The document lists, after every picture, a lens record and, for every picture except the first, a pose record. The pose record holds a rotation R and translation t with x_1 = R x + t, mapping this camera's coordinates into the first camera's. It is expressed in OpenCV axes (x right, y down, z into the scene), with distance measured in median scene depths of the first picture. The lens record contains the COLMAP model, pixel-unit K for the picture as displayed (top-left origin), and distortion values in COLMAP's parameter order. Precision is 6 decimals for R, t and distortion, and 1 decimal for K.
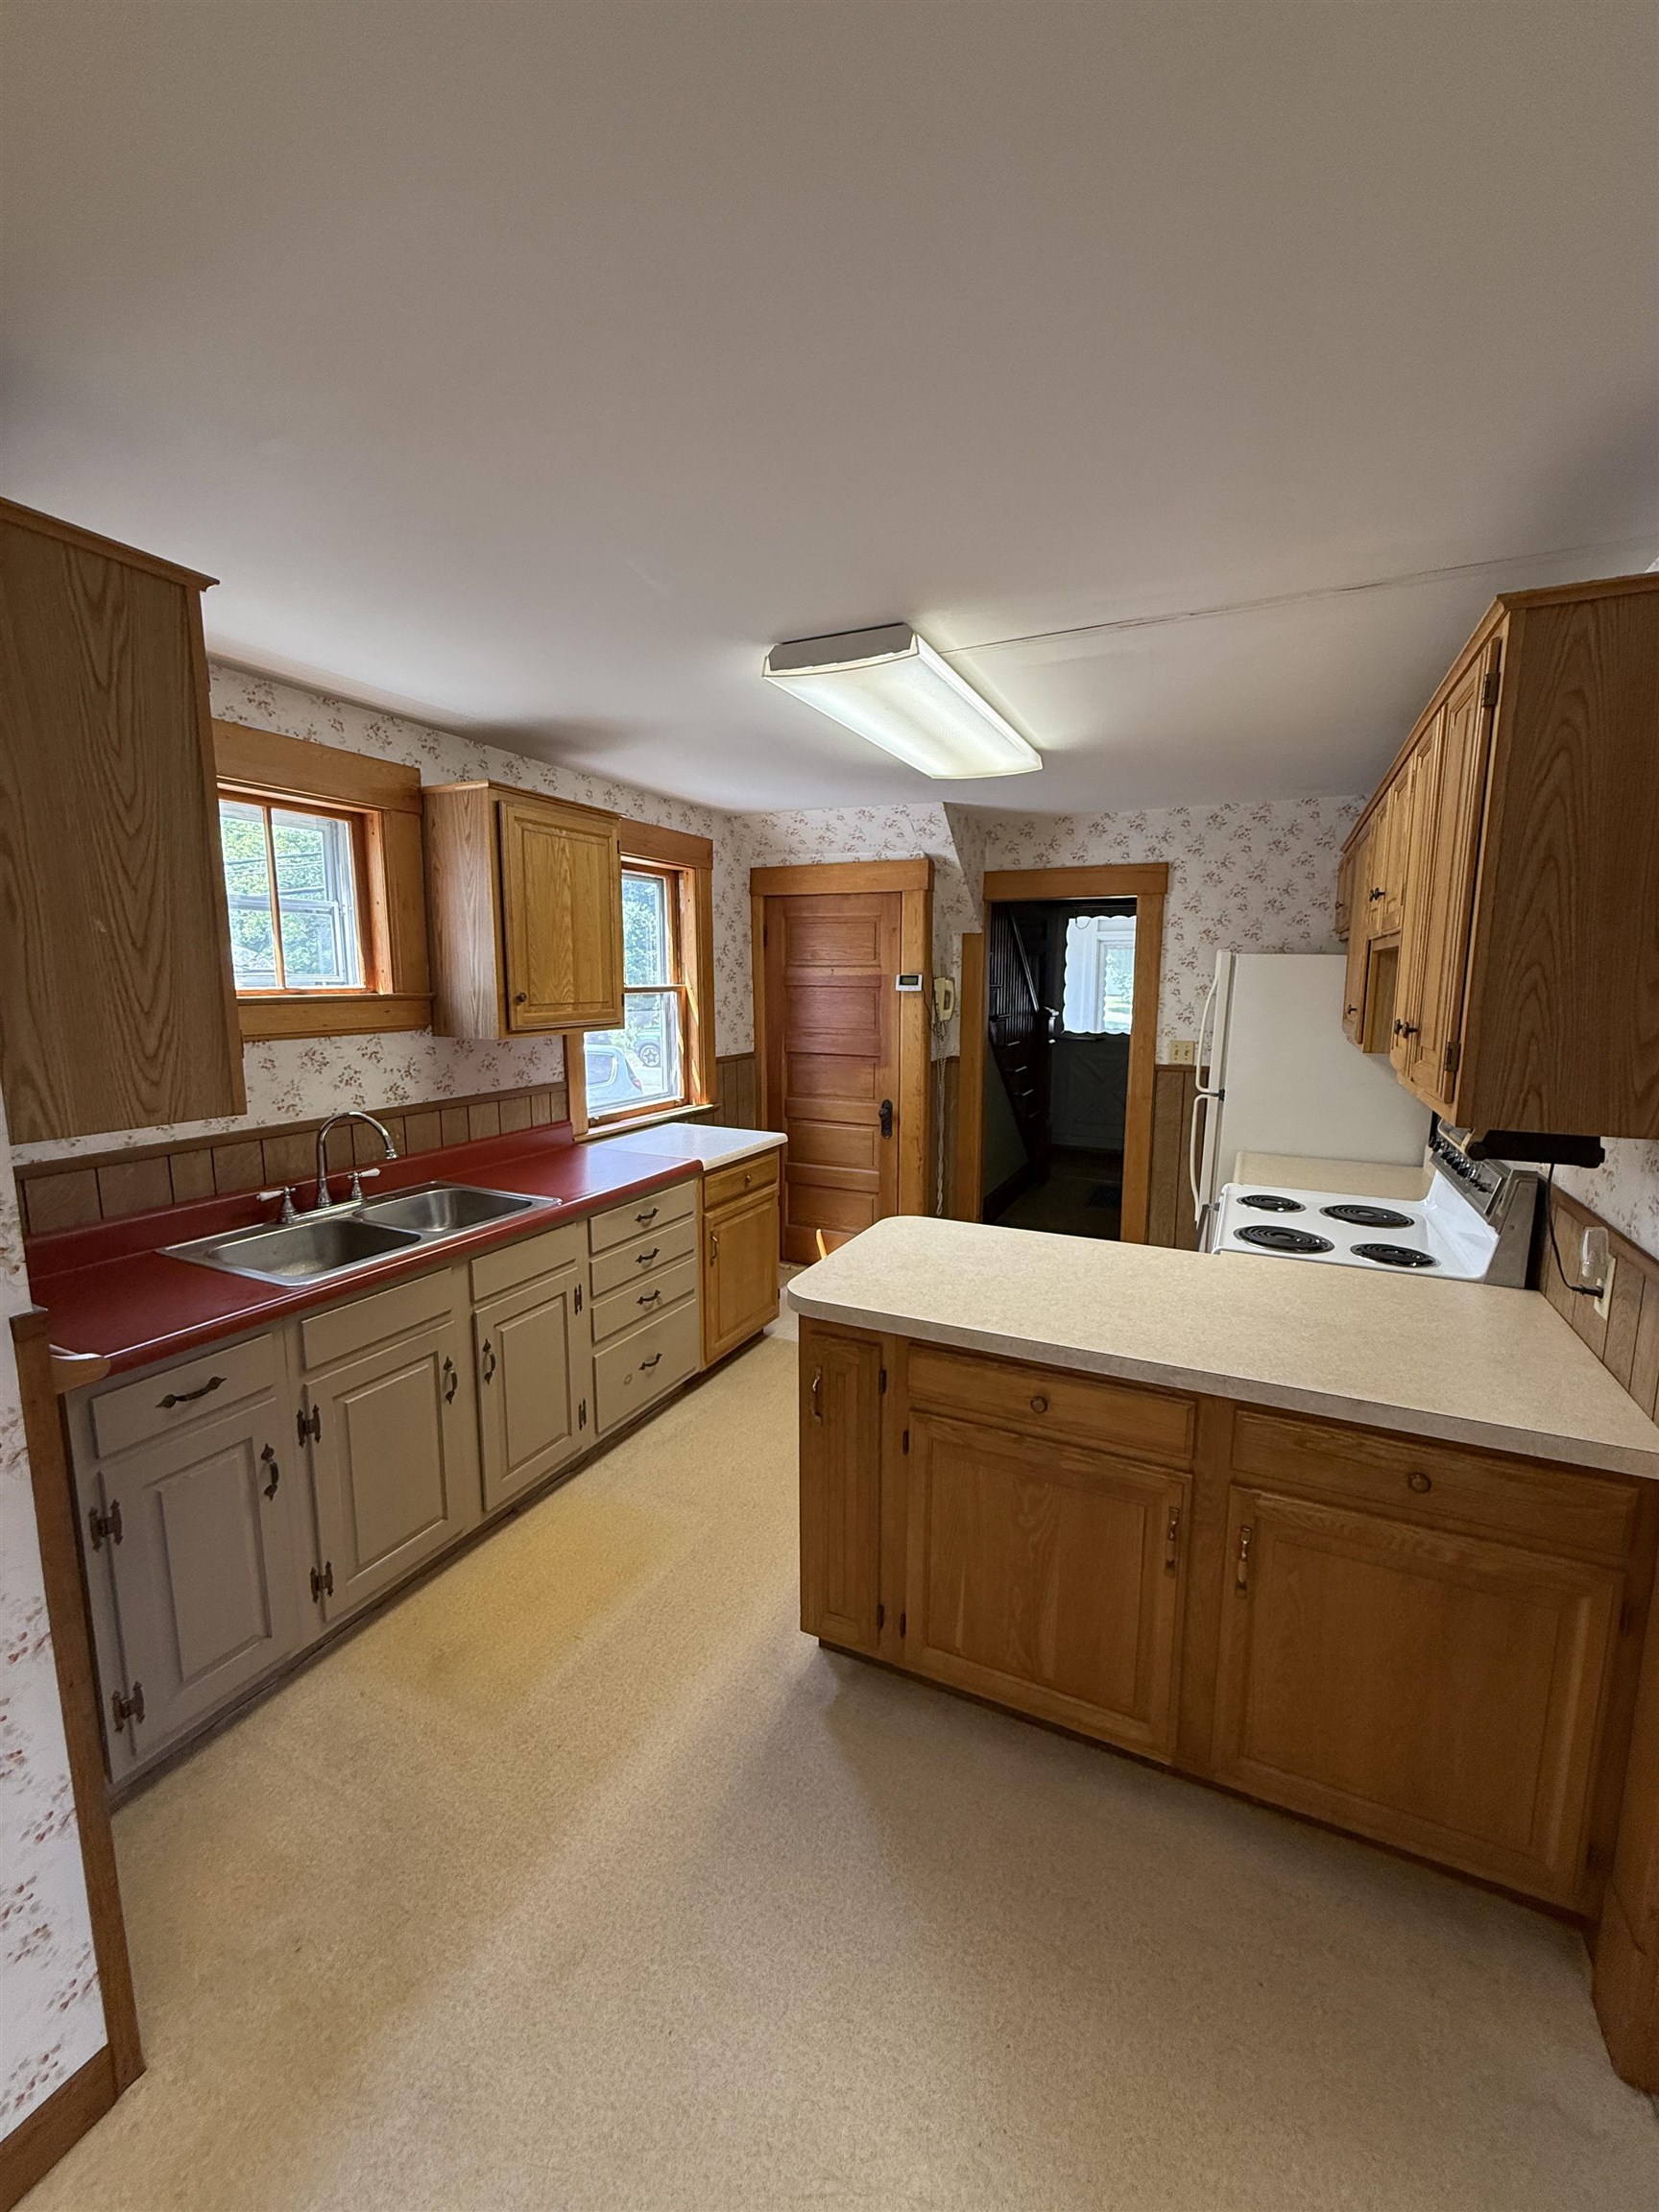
lens RADIAL K [[881.5, 0, 828.3], [0, 881.5, 1101.0], [0, 0, 1]] dist [0.001190, 0.000146]
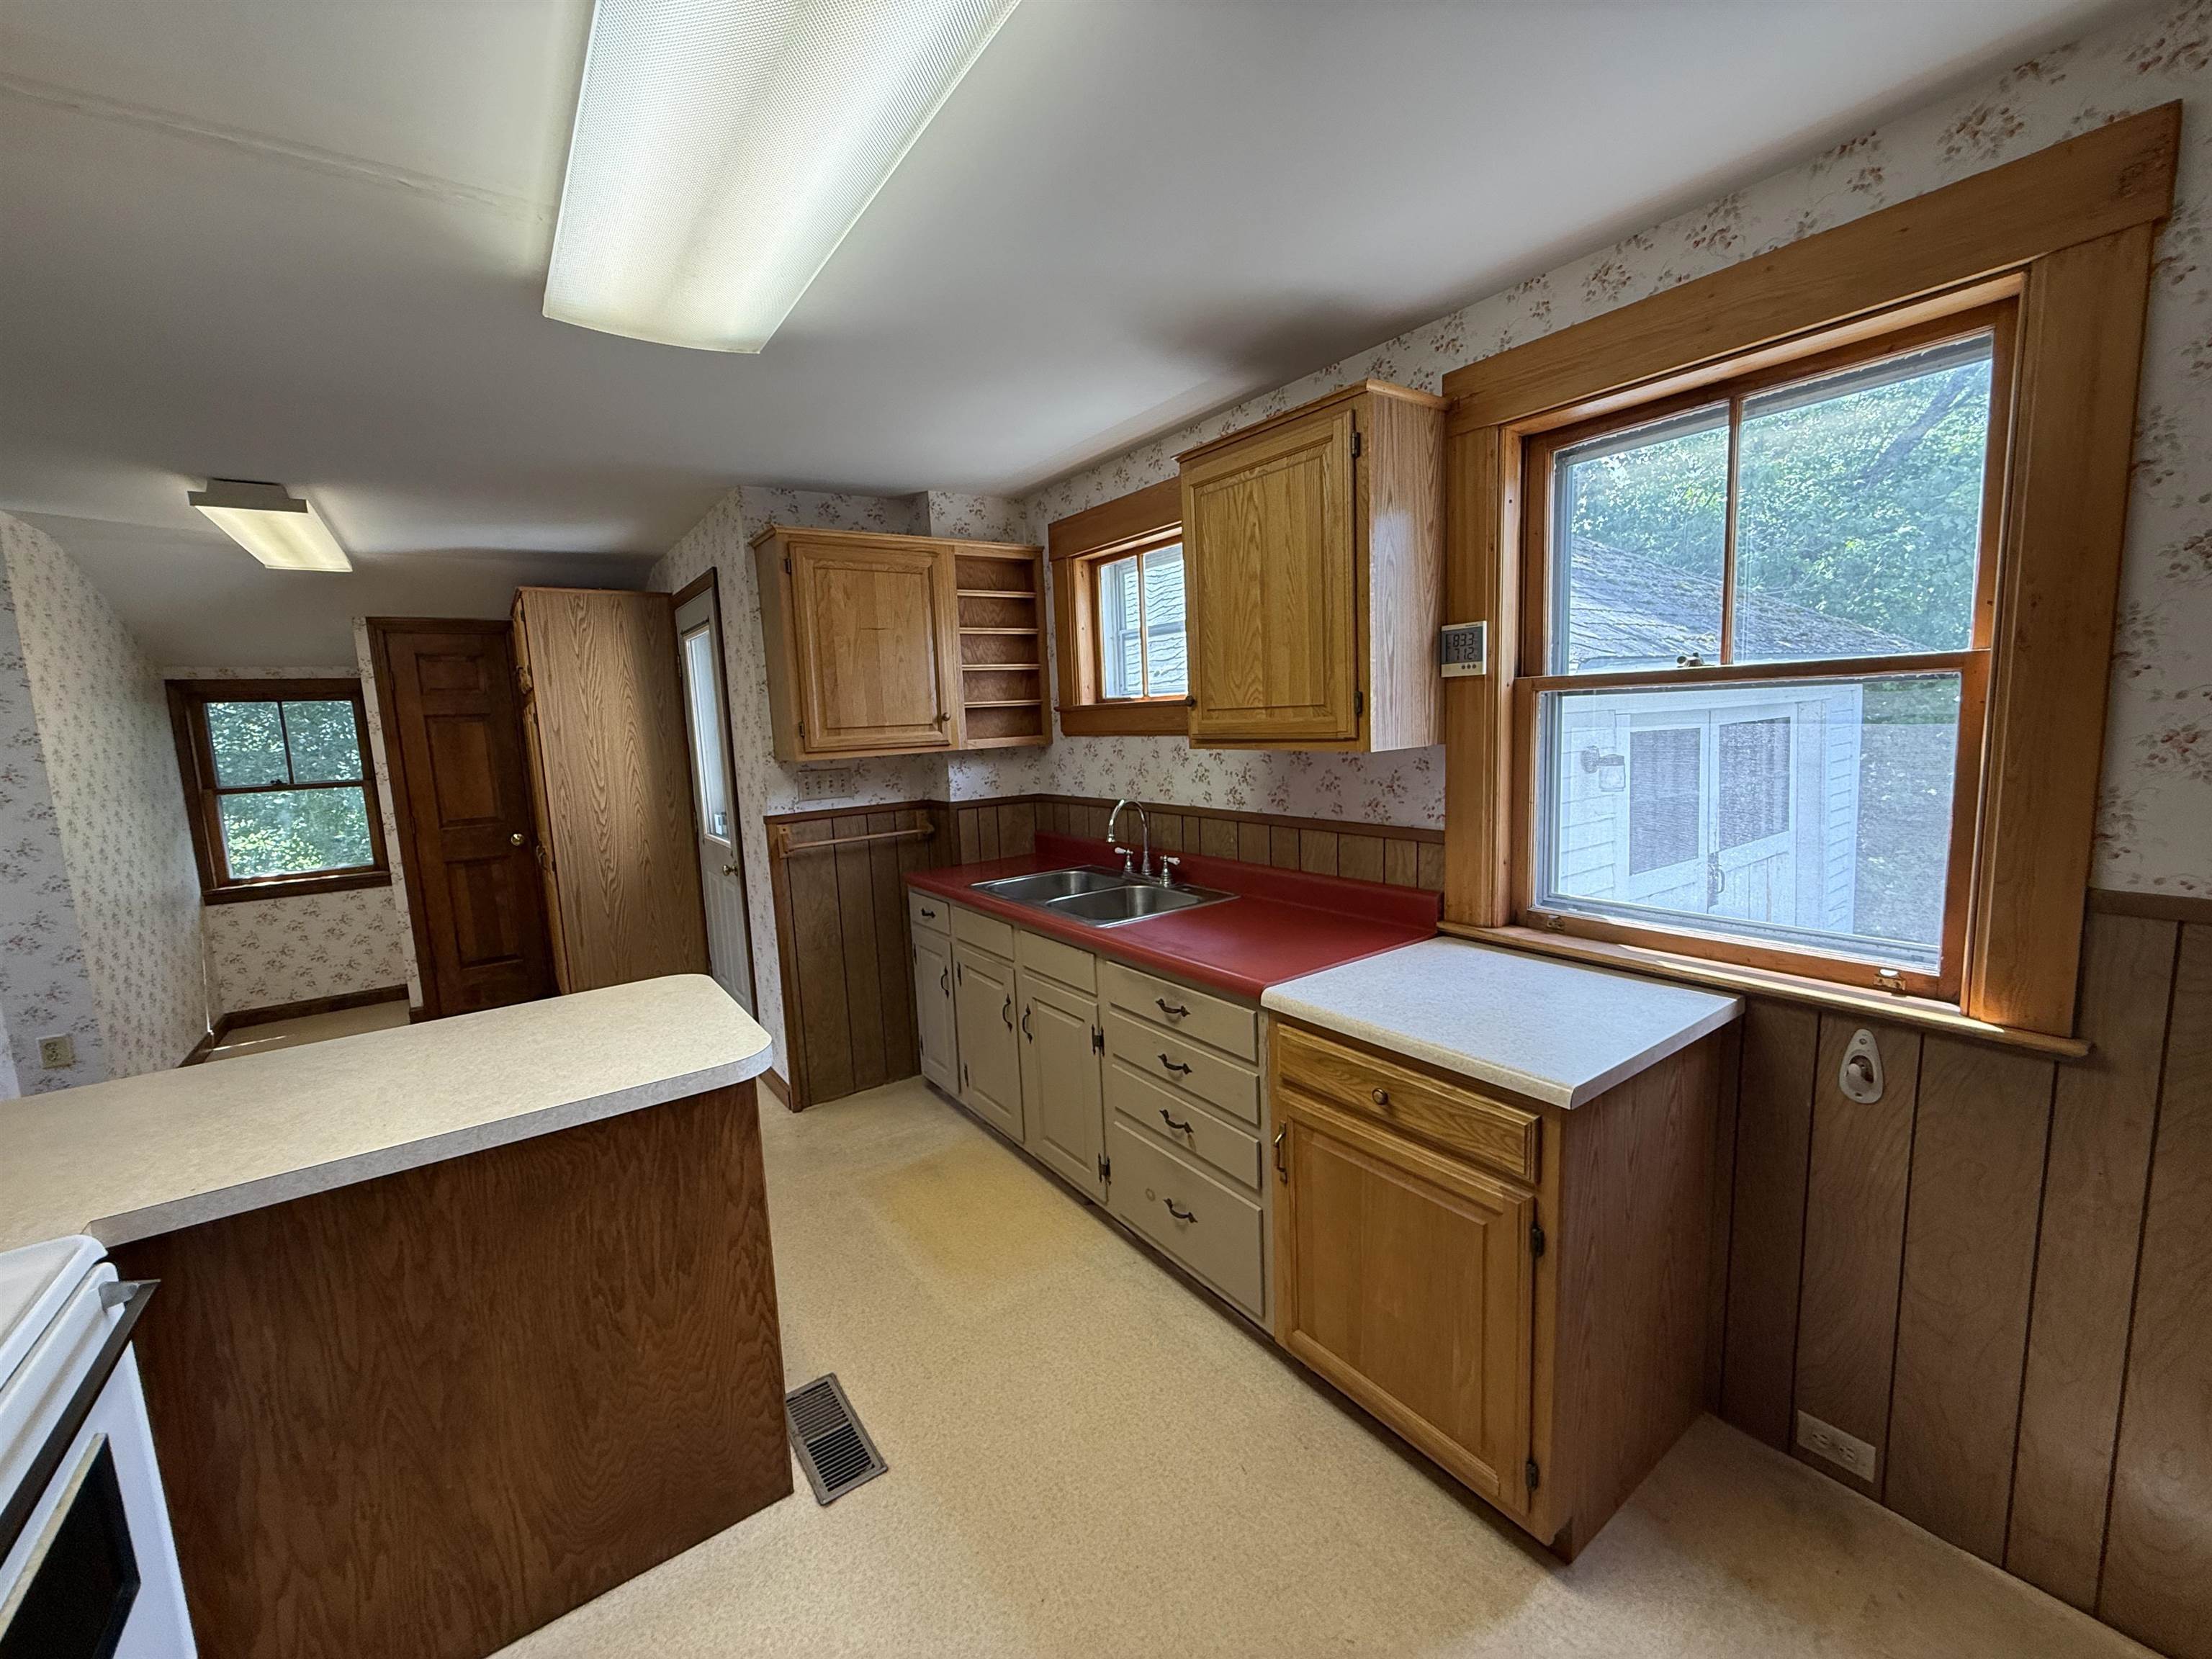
lens RADIAL K [[881.5, 0, 1098.2], [0, 881.5, 828.1], [0, 0, 1]] dist [0.001190, 0.000146]
pose [[-0.482256, 0.133240, -0.865839, 0.433829], [-0.083160, 0.976940, 0.196655, -0.152112], [0.872075, 0.166841, -0.460054, 1.288012]]
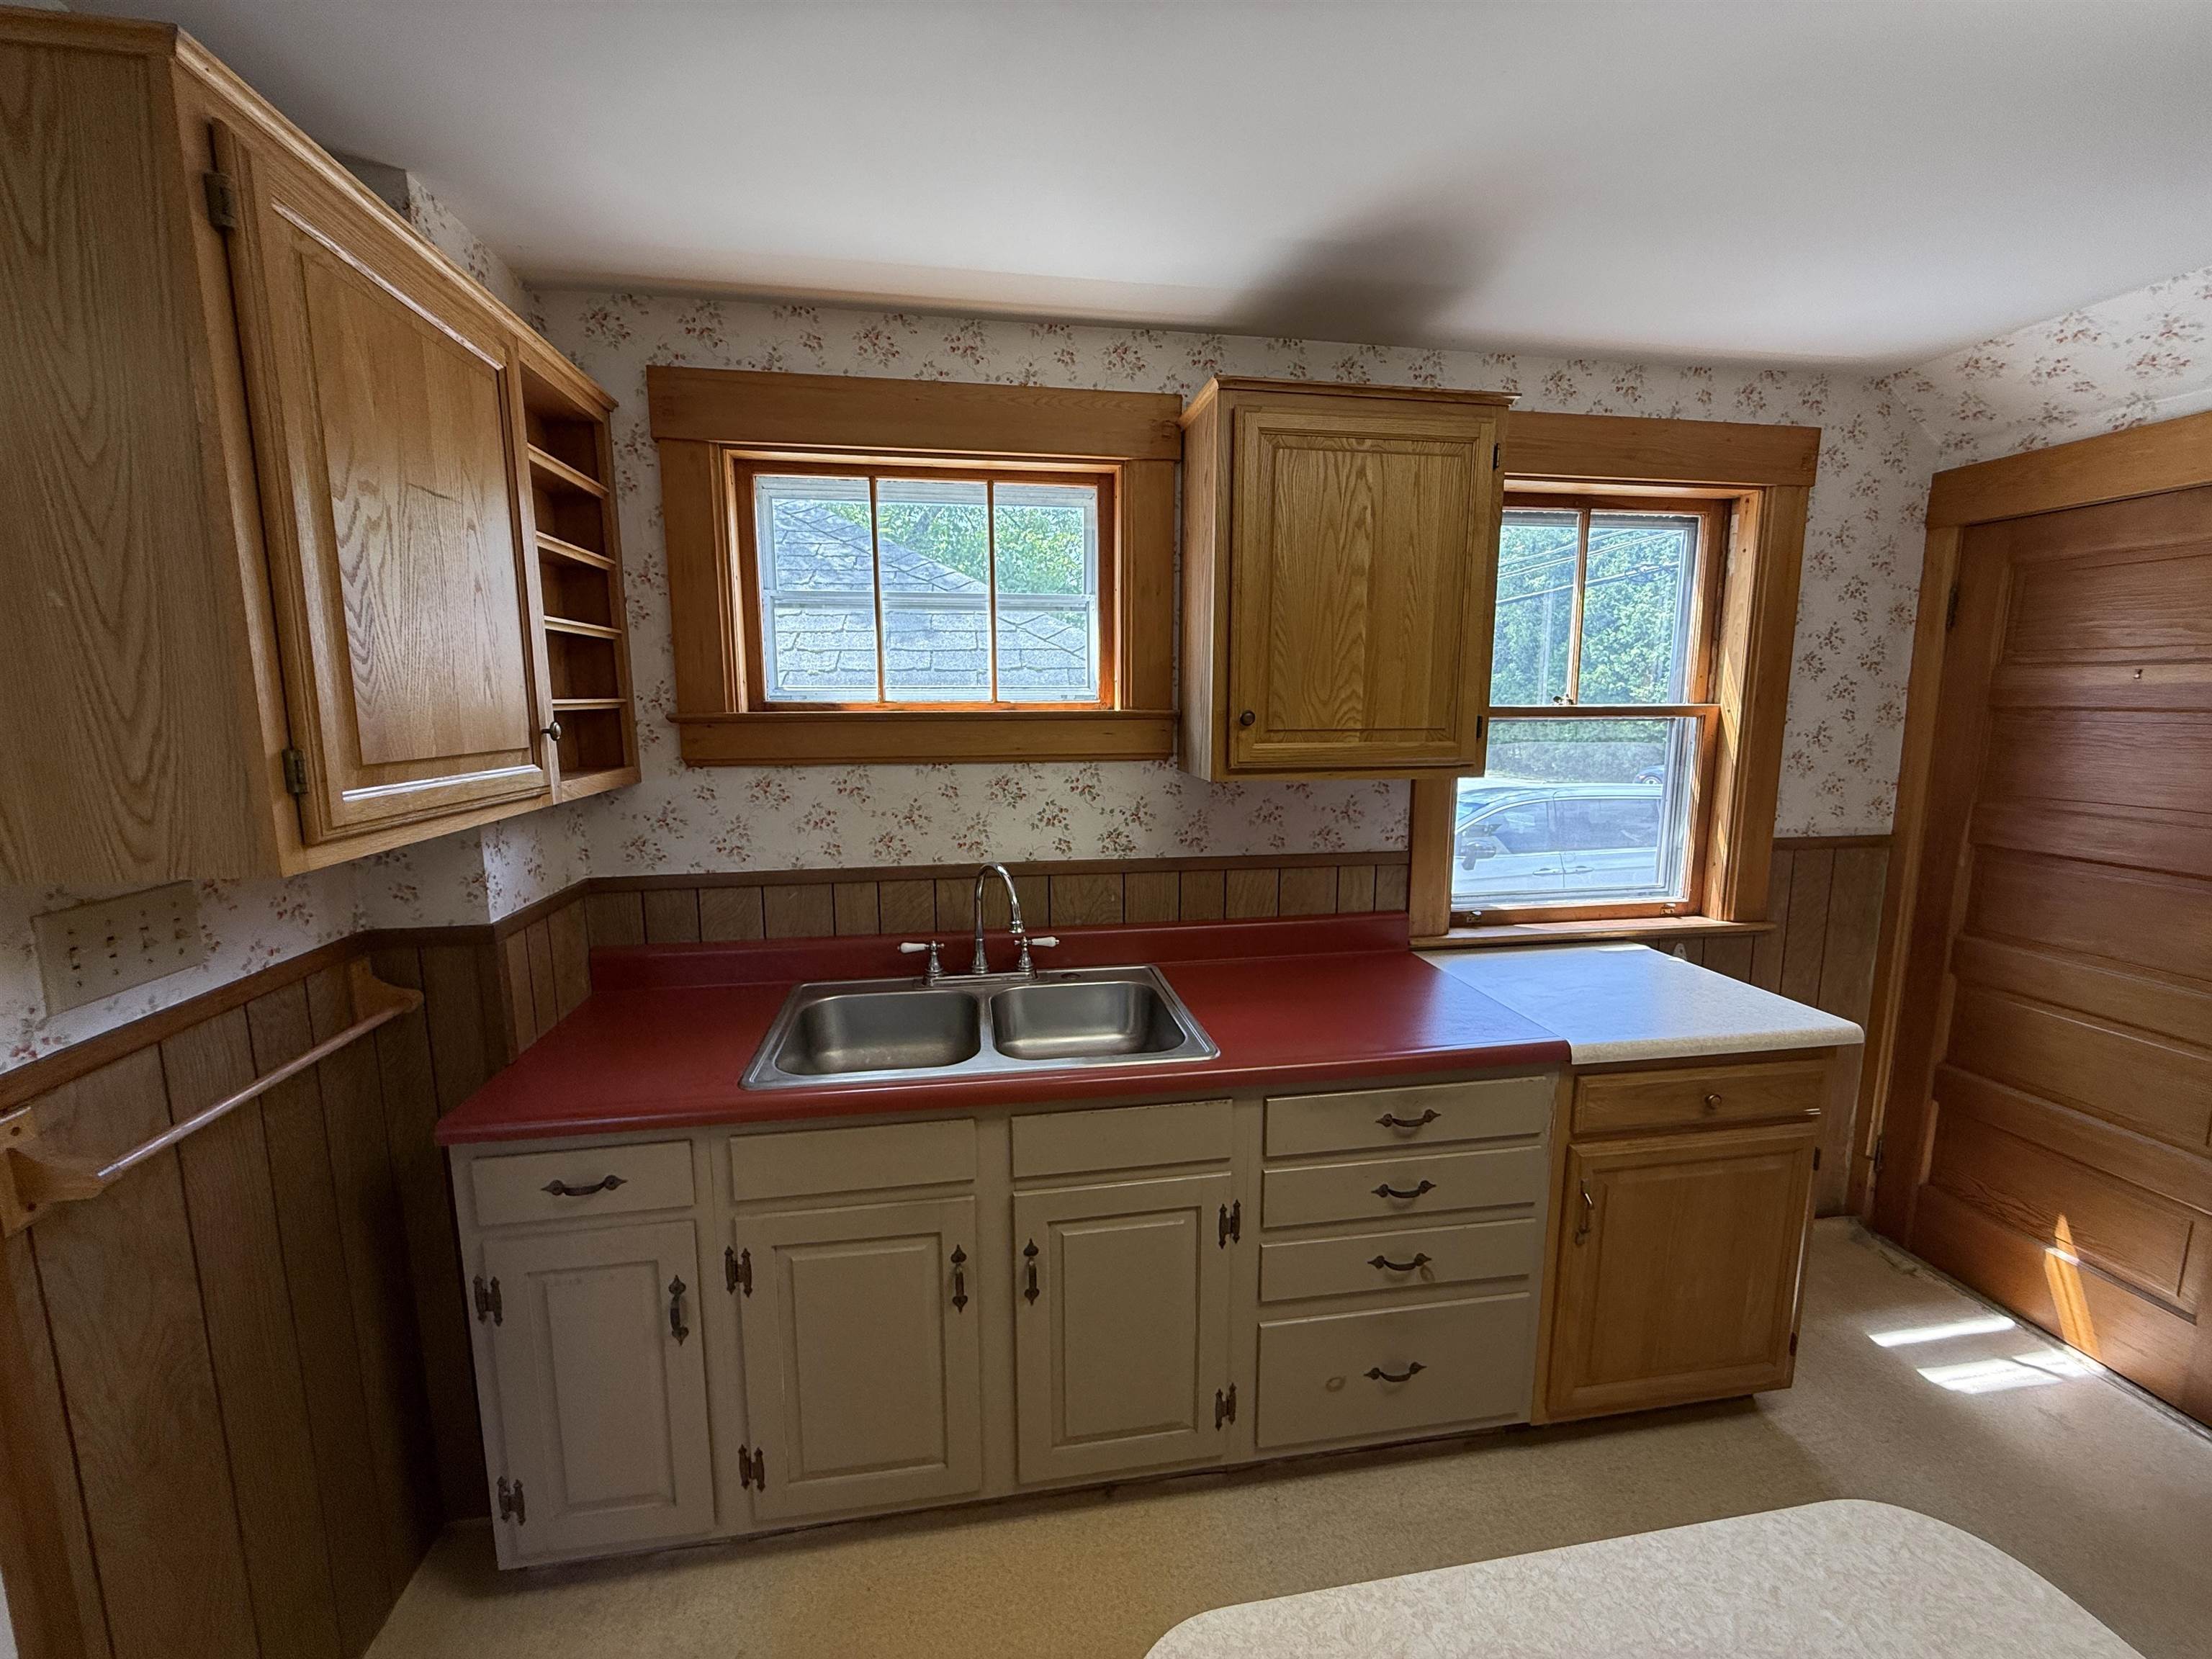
lens RADIAL K [[881.5, 0, 1098.2], [0, 881.5, 828.1], [0, 0, 1]] dist [0.001190, 0.000146]
pose [[0.575560, 0.116777, -0.809379, 0.109584], [-0.114057, 0.991541, 0.061952, -0.063681], [0.809766, 0.056658, 0.584010, 0.527372]]
